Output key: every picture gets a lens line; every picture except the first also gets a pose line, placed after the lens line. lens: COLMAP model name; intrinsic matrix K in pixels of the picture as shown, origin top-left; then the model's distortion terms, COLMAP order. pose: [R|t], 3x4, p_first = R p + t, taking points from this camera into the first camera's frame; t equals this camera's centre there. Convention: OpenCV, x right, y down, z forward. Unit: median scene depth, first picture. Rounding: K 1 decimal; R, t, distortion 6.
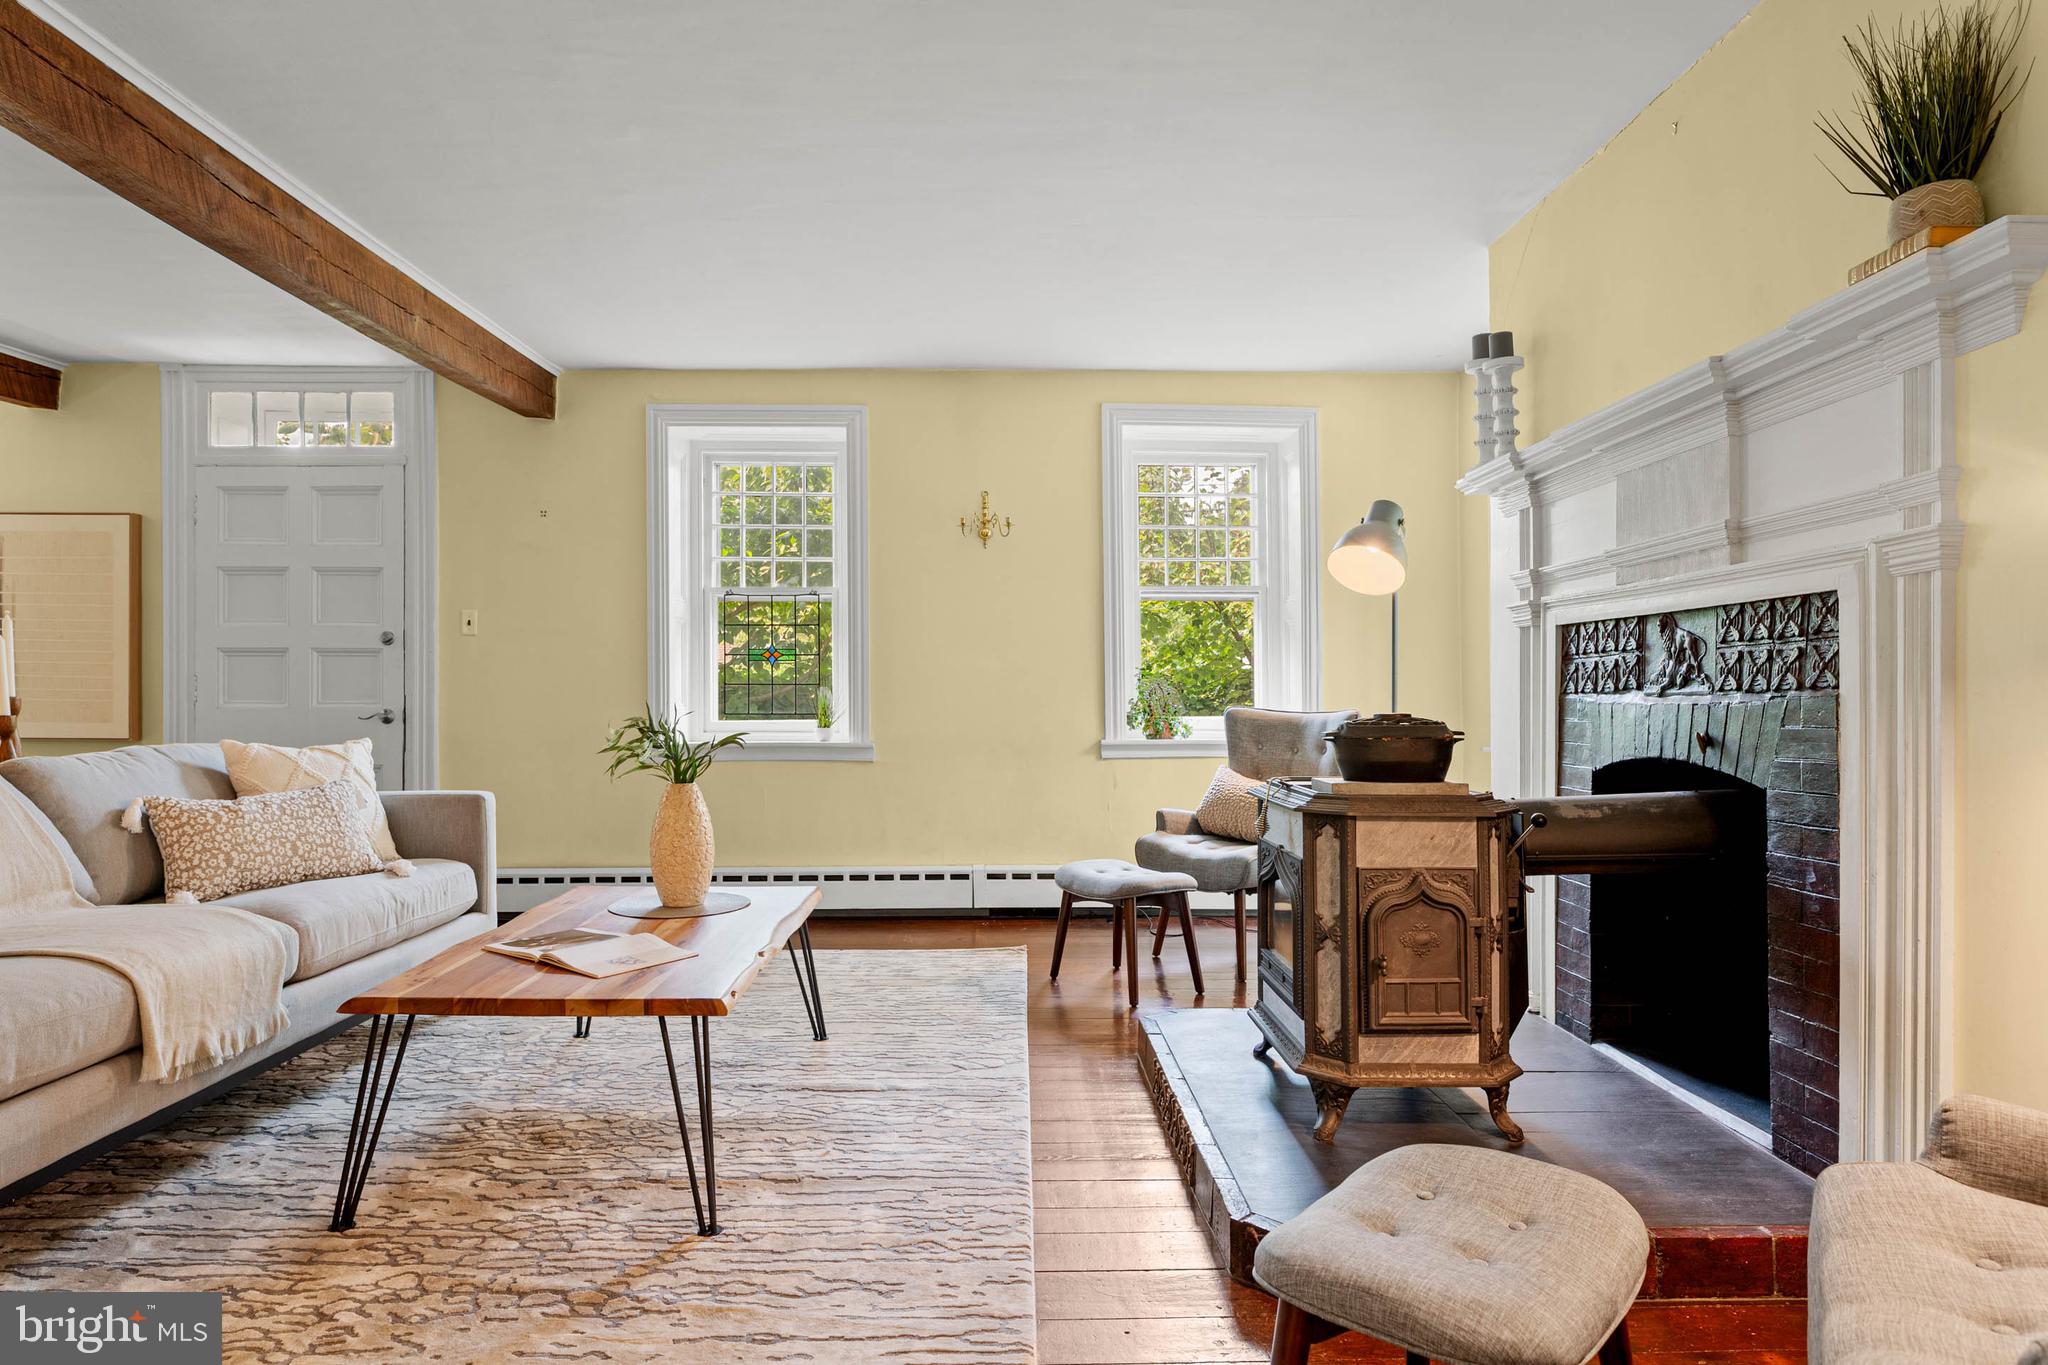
lens RADIAL K [[1189.2, 0, 1024.0], [0, 1189.2, 682.5], [0, 0, 1]] dist [0.002014, 0.000324]
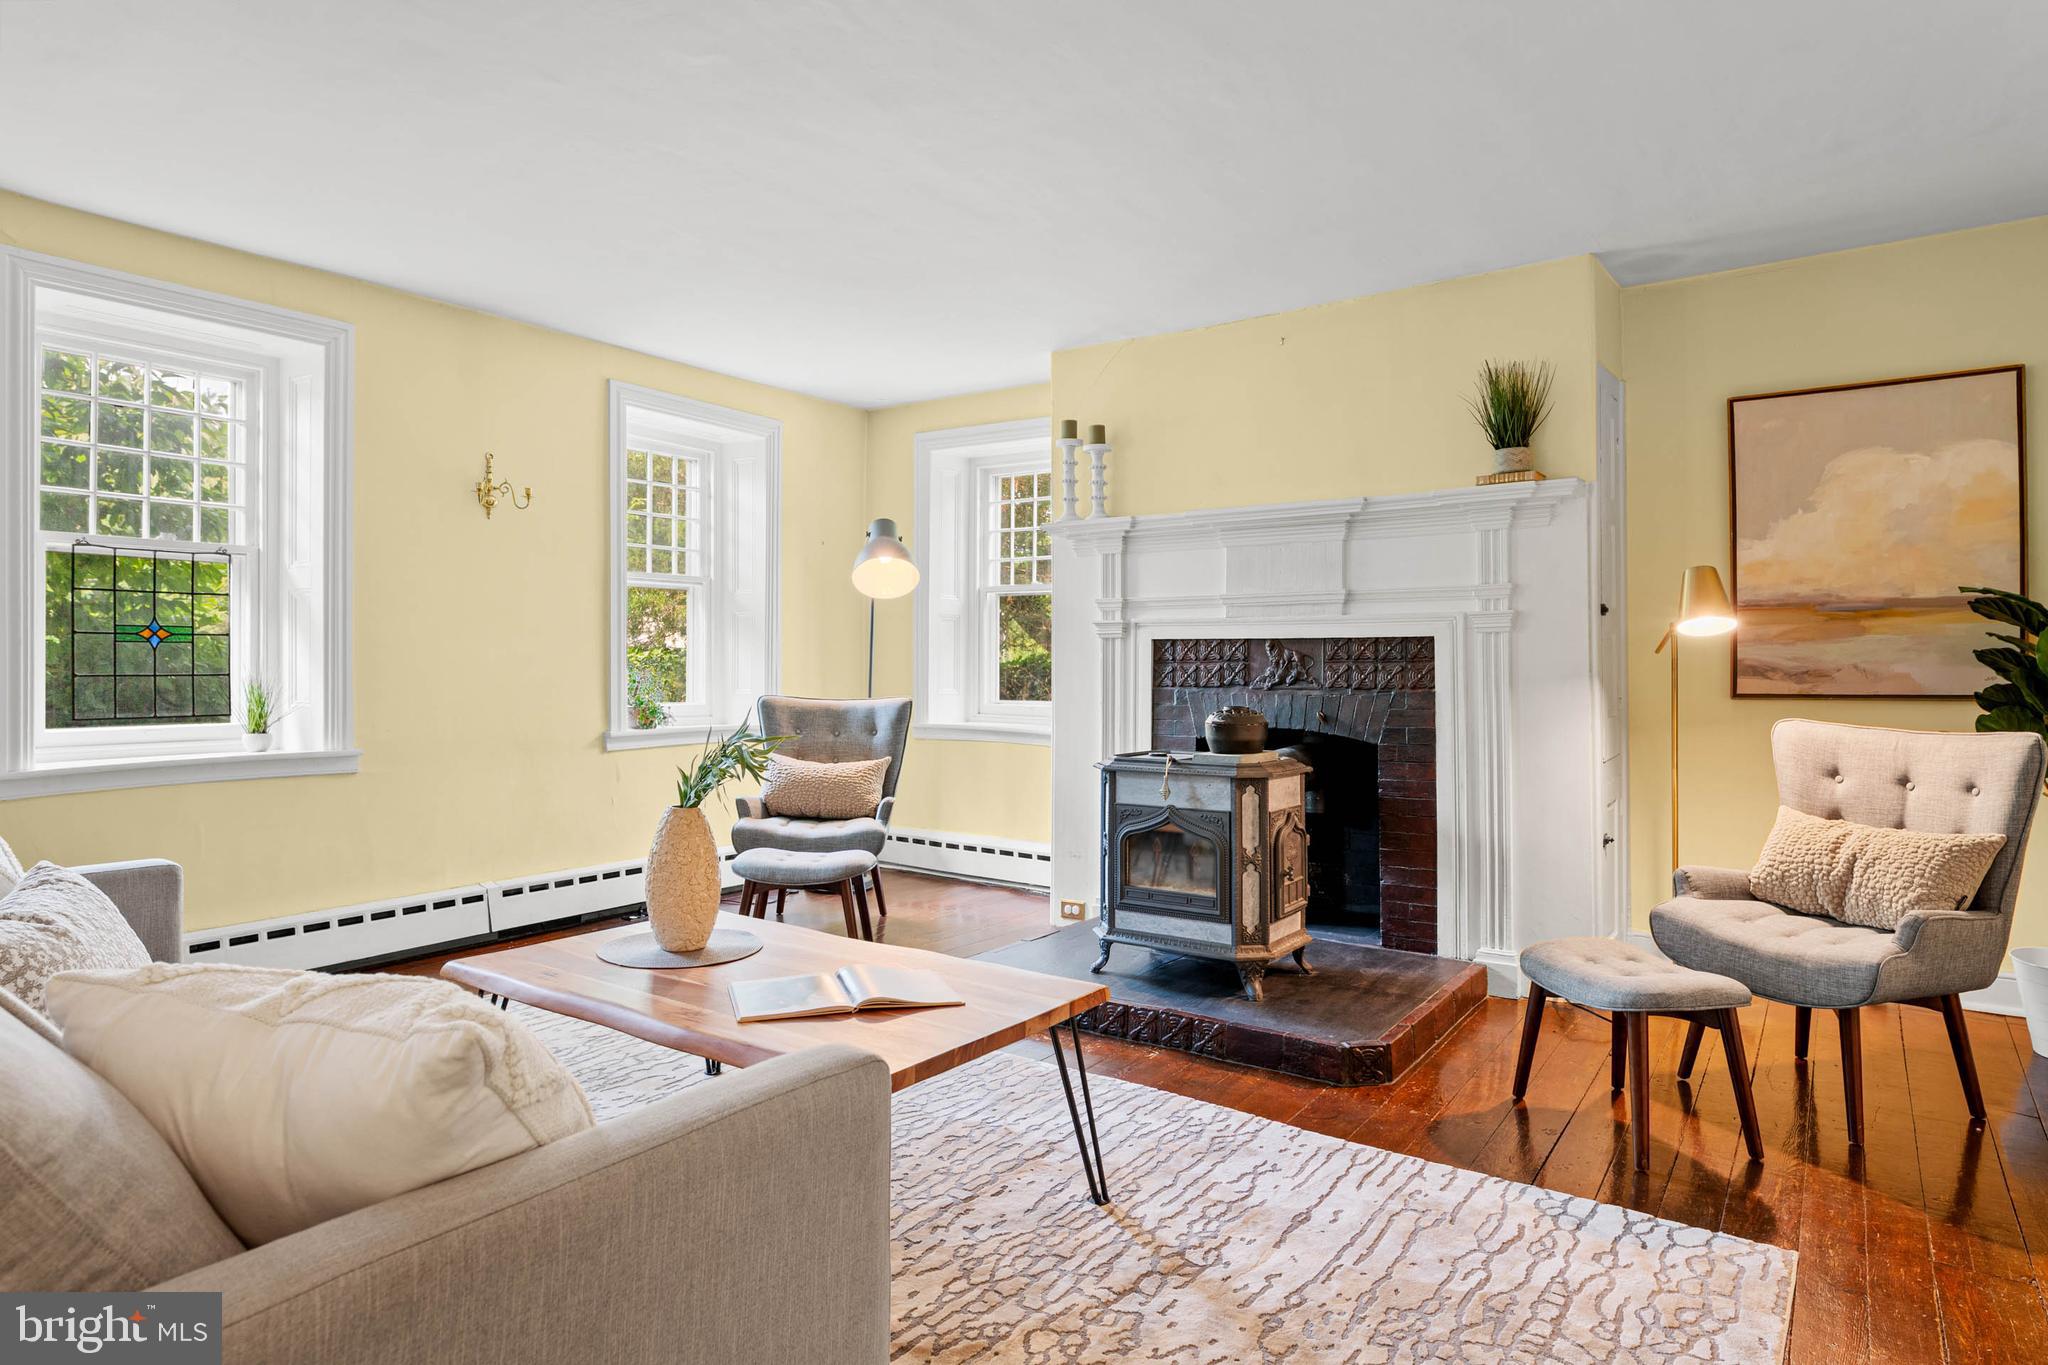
lens RADIAL K [[1166.2, 0, 1026.9], [0, 1166.2, 649.6], [0, 0, 1]] dist [0.000367, -0.000605]
pose [[0.588212, 0.009829, 0.808647, -0.951785], [-0.010343, 0.999936, -0.004631, -0.032690], [-0.808641, -0.005640, 0.588276, 0.343202]]
